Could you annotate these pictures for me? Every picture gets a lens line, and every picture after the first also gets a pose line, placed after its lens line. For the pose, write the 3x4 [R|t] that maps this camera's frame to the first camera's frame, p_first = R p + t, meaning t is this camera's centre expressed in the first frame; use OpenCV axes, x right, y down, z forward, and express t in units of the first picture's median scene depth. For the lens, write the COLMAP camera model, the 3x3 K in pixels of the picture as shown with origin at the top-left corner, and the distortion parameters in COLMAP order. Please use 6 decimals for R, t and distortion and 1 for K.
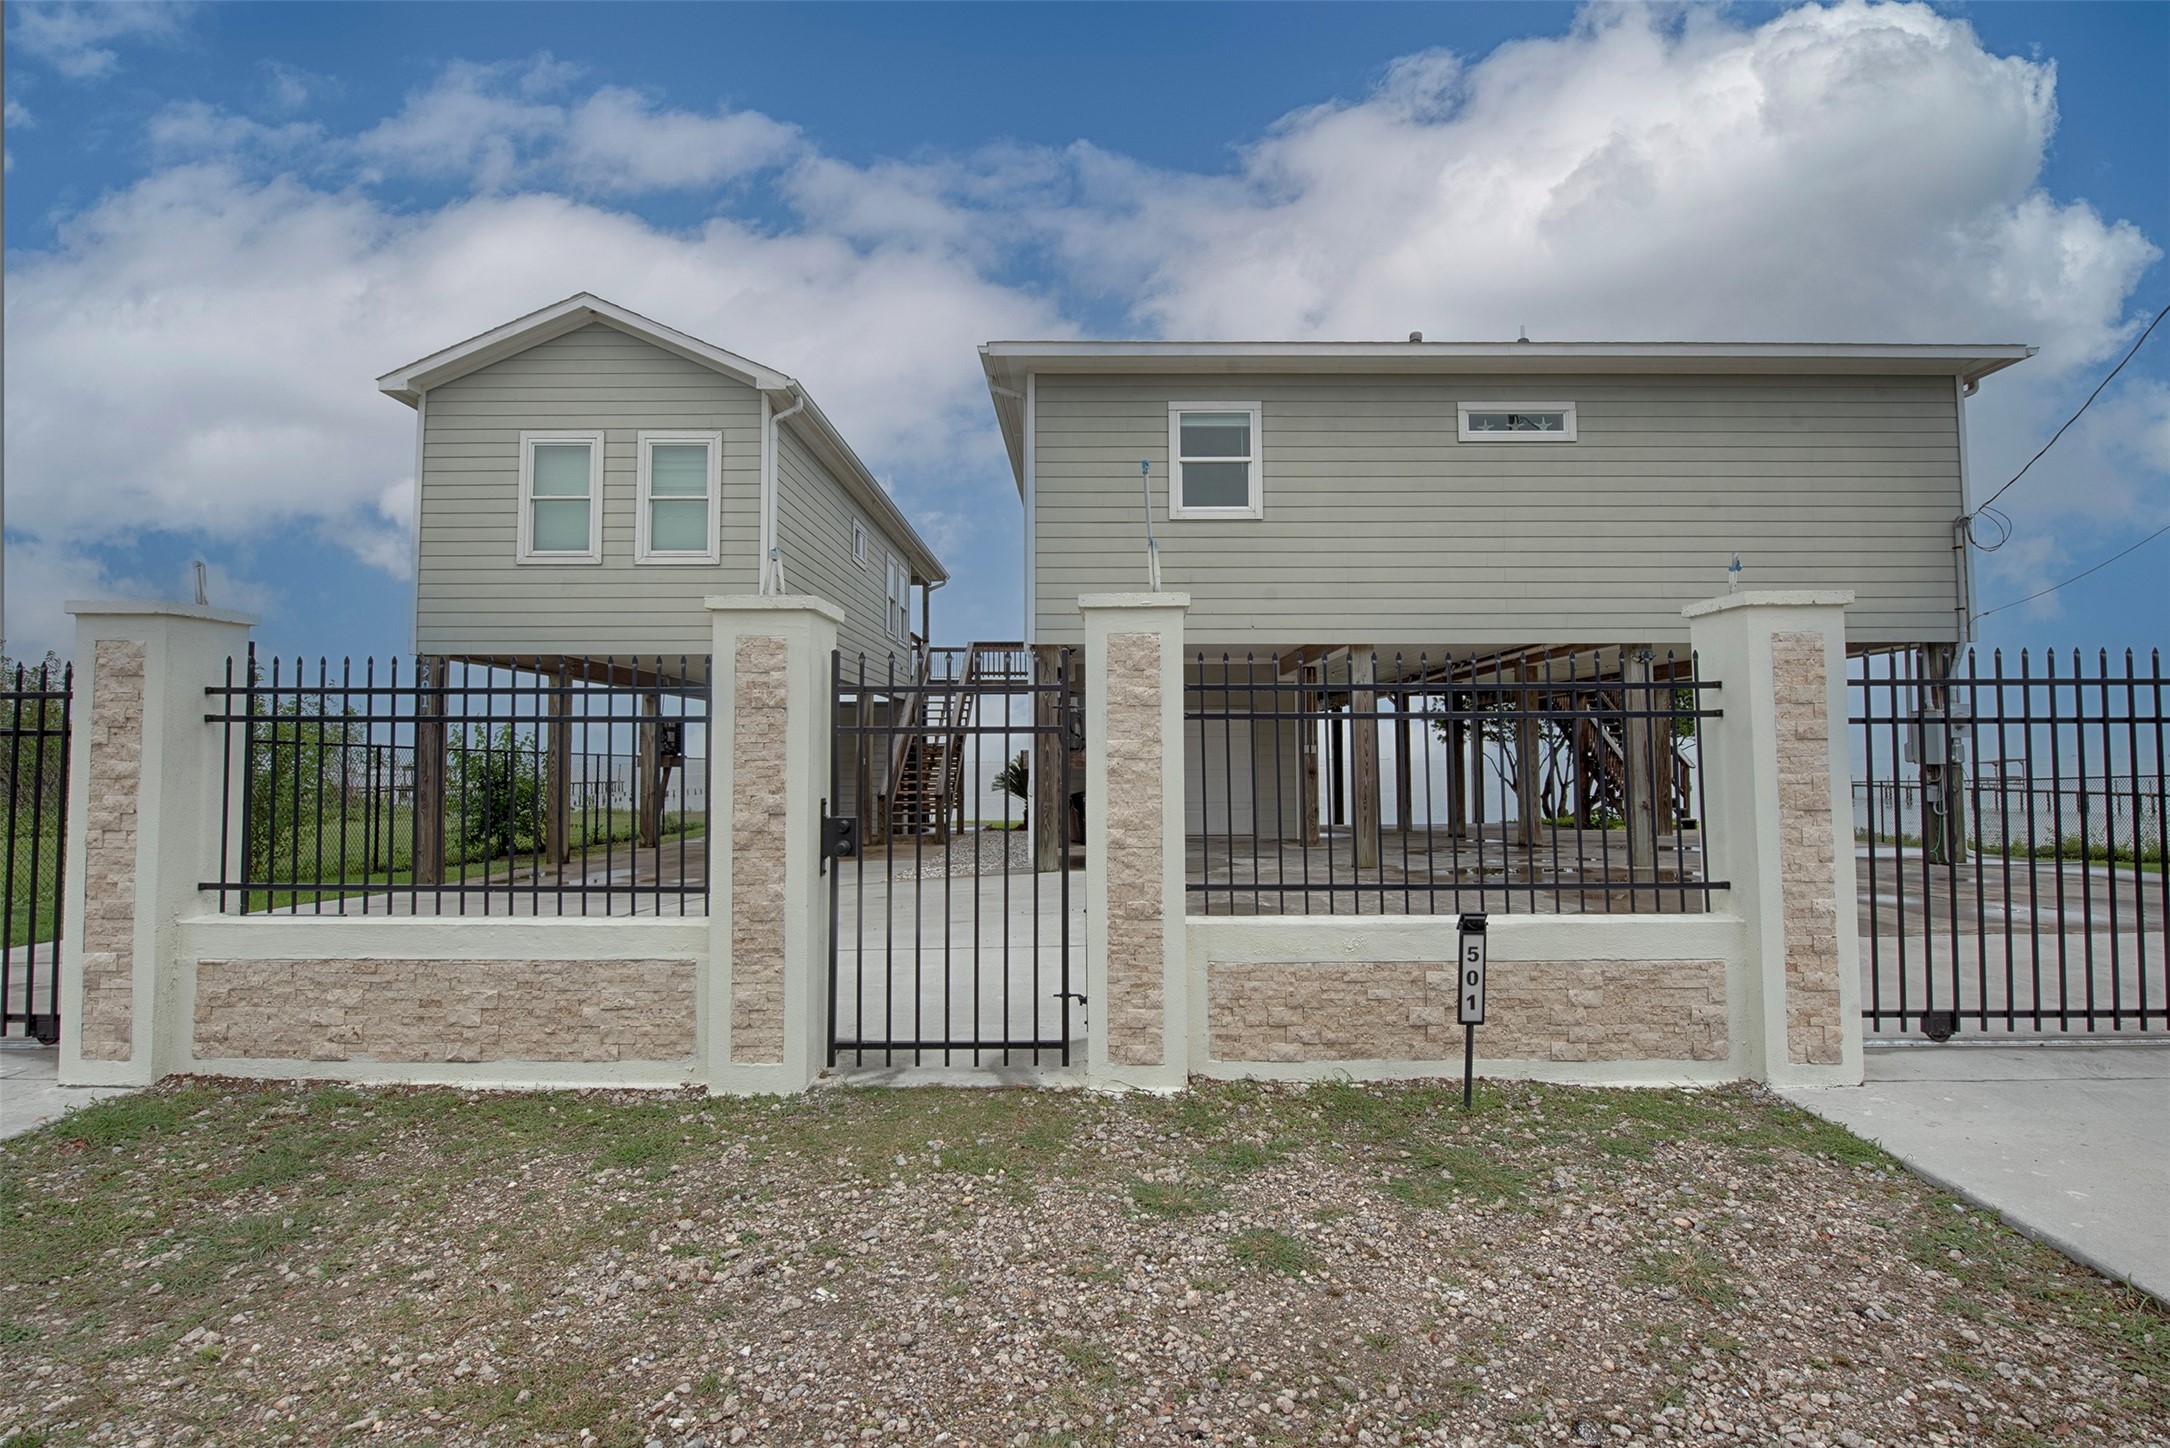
lens RADIAL K [[972.7, 0, 1088.2], [0, 972.7, 722.1], [0, 0, 1]] dist [-0.013765, -0.000998]
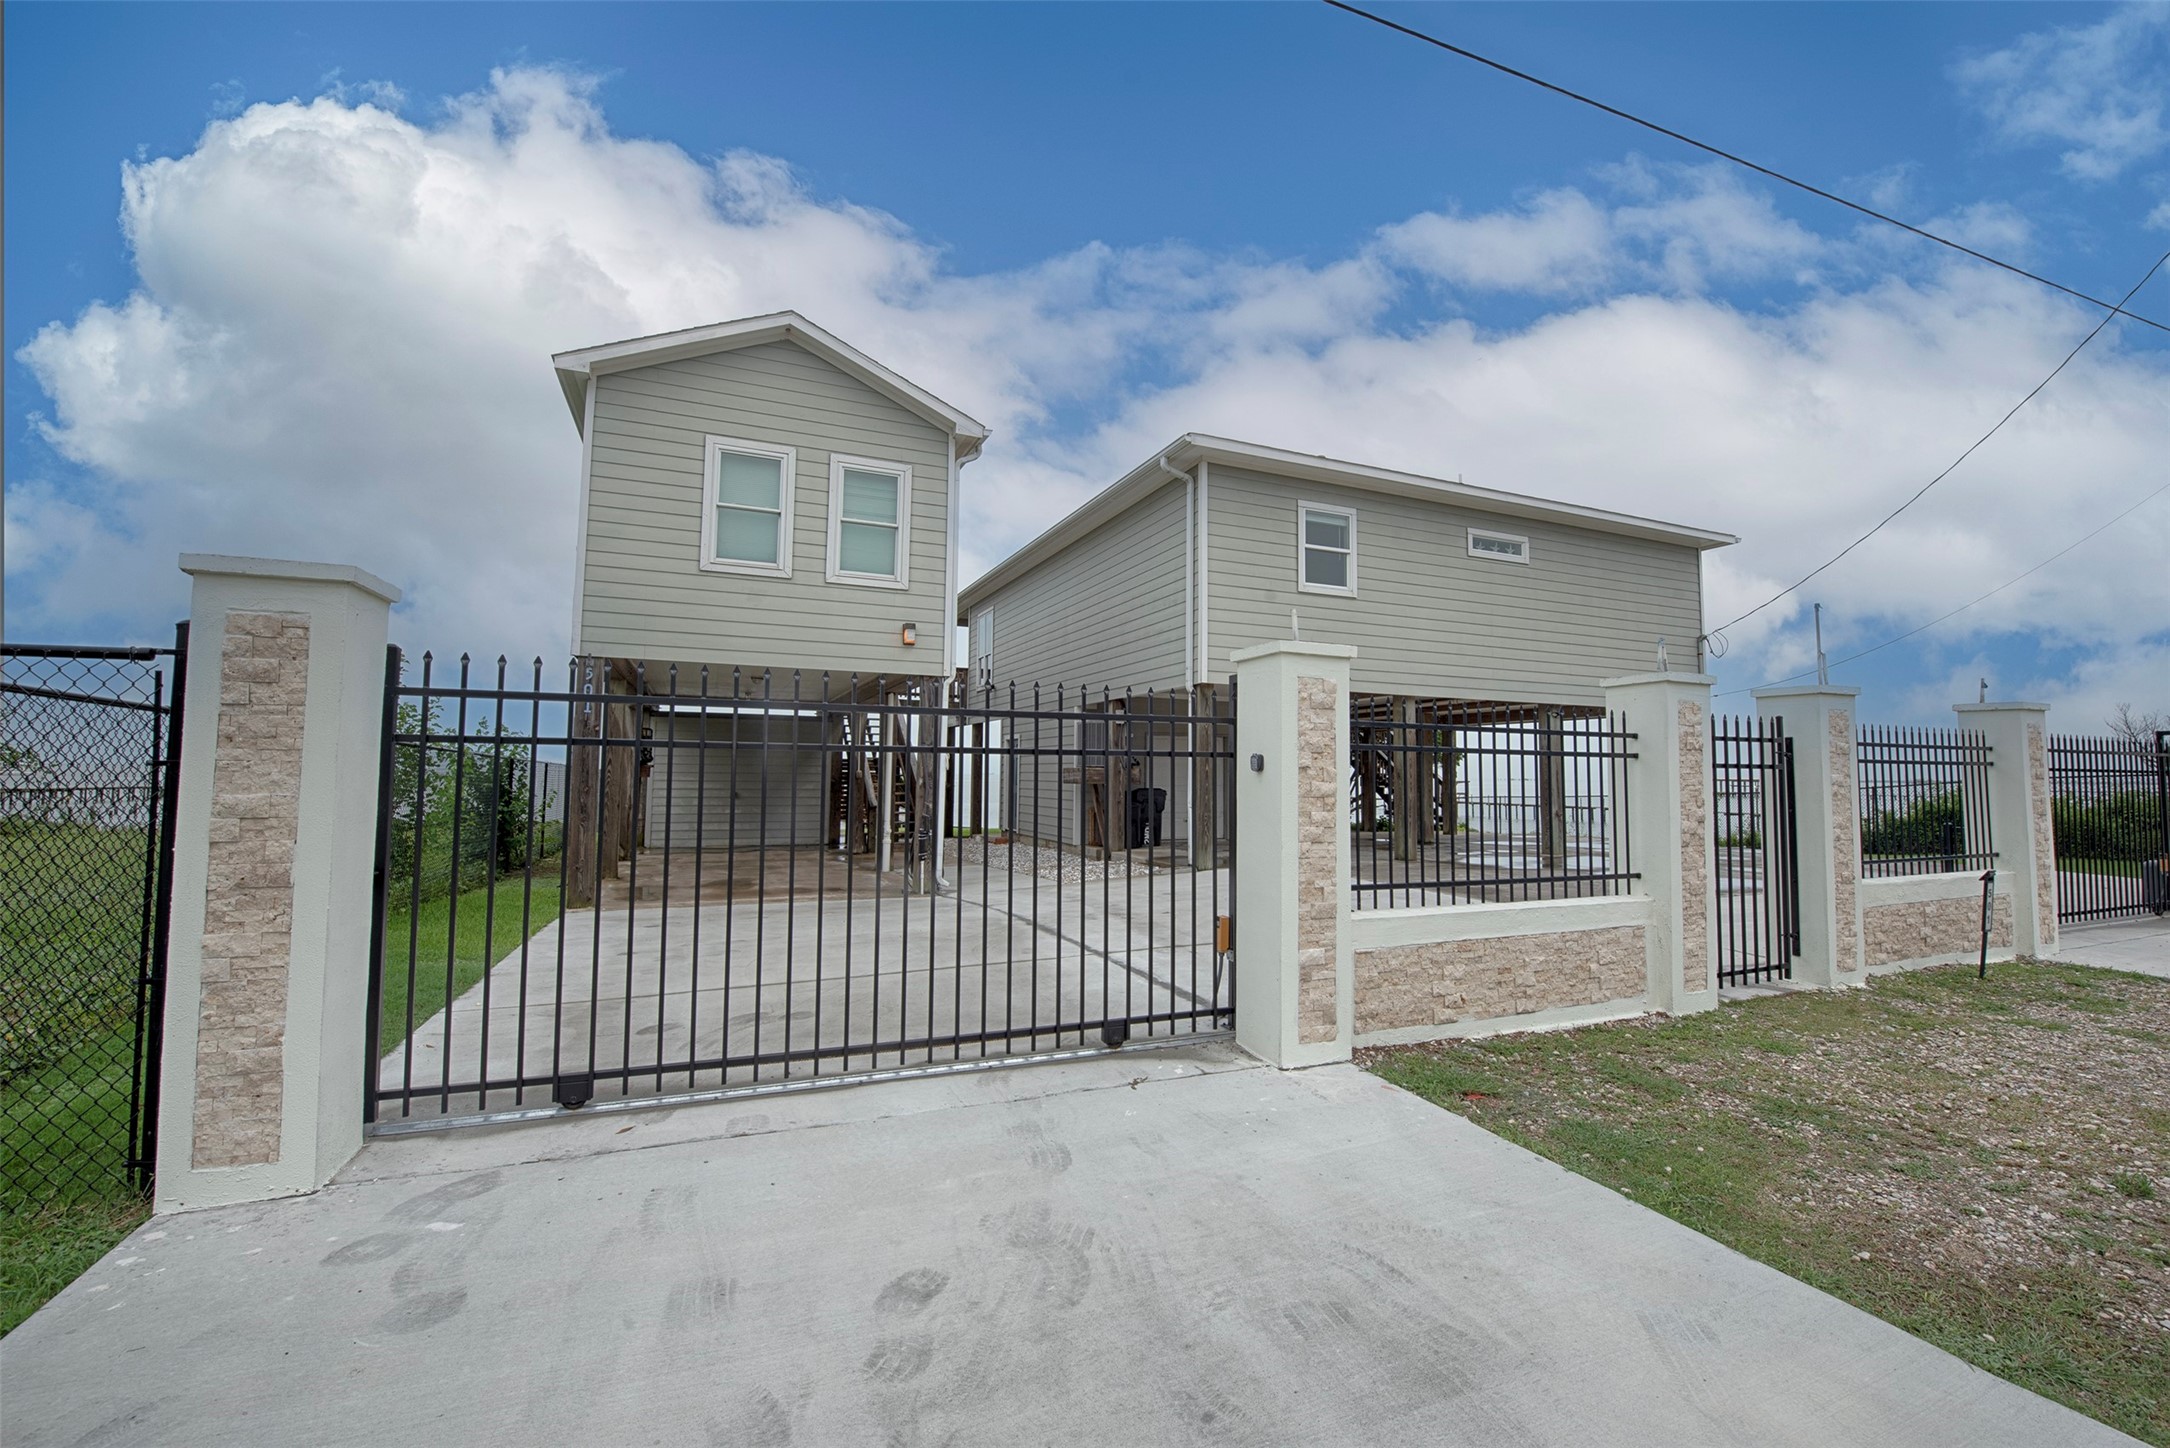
lens RADIAL K [[881.0, 0, 1080.4], [0, 881.0, 718.0], [0, 0, 1]] dist [-0.017732, -0.000990]
pose [[0.922784, 0.038559, 0.383383, -0.614336], [-0.028964, 0.999107, -0.030771, 0.001565], [-0.384227, 0.017291, 0.923077, 0.045651]]
